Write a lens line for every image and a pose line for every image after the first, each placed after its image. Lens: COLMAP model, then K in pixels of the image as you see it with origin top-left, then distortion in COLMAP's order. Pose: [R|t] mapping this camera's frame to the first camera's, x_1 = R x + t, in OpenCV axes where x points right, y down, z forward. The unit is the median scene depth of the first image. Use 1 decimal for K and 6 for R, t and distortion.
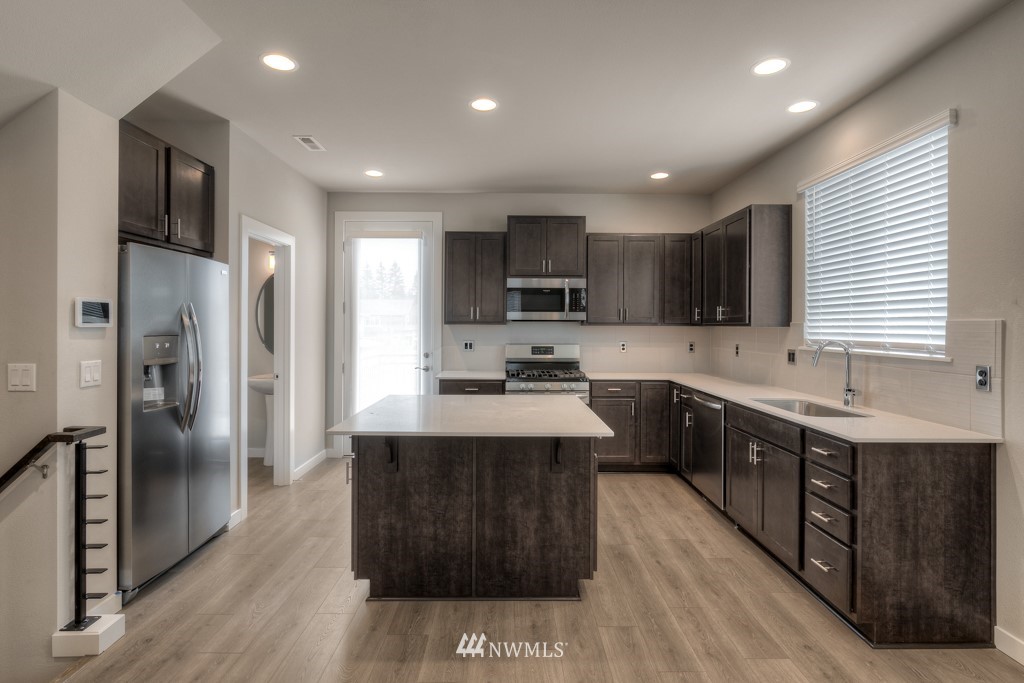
lens RADIAL K [[509.9, 0, 519.6], [0, 509.9, 328.9], [0, 0, 1]] dist [-0.000207, 0.000344]
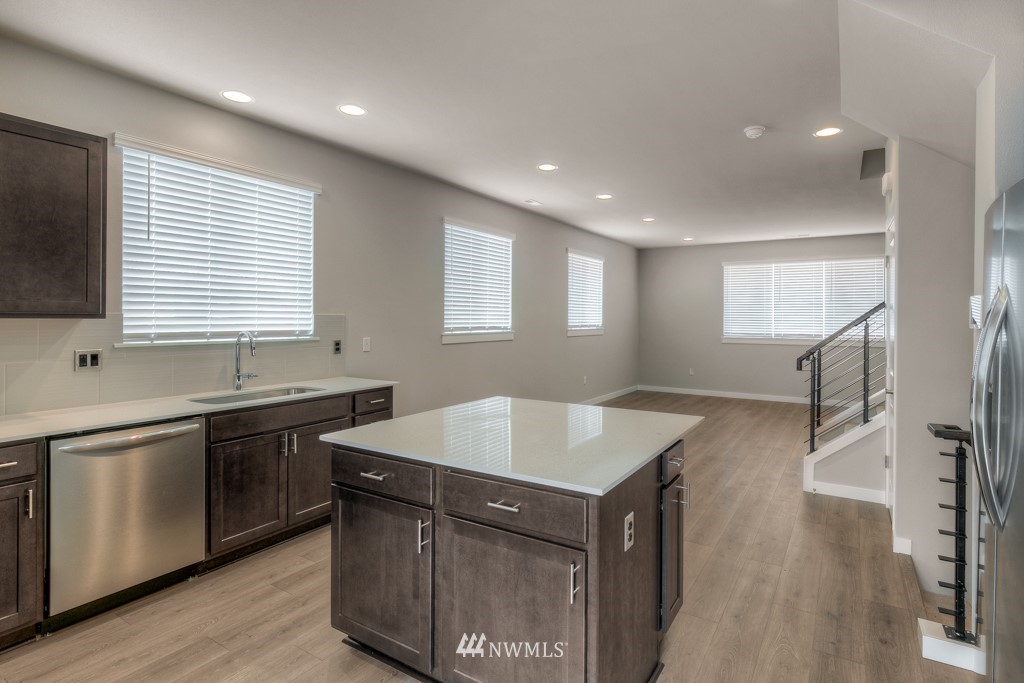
lens RADIAL K [[513.3, 0, 537.0], [0, 513.3, 318.0], [0, 0, 1]] dist [0.006288, 0.000808]
pose [[-0.835731, -0.010064, 0.549047, -0.422159], [-0.005882, 0.999939, 0.009376, -0.016226], [-0.549108, 0.004606, -0.835739, 1.315853]]
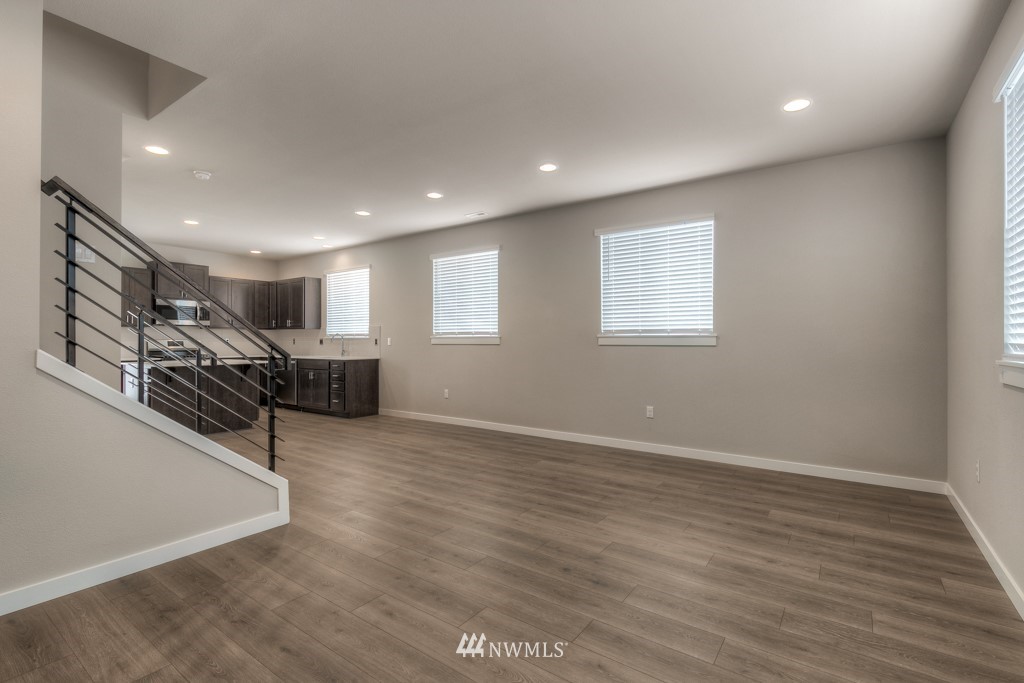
lens RADIAL K [[465.9, 0, 520.2], [0, 465.9, 341.0], [0, 0, 1]] dist [-0.016922, -0.000143]
pose [[0.586264, -0.000773, 0.810120, -0.721320], [0.006256, 0.999974, -0.003574, 0.067811], [-0.810096, 0.007164, 0.586253, -1.089856]]
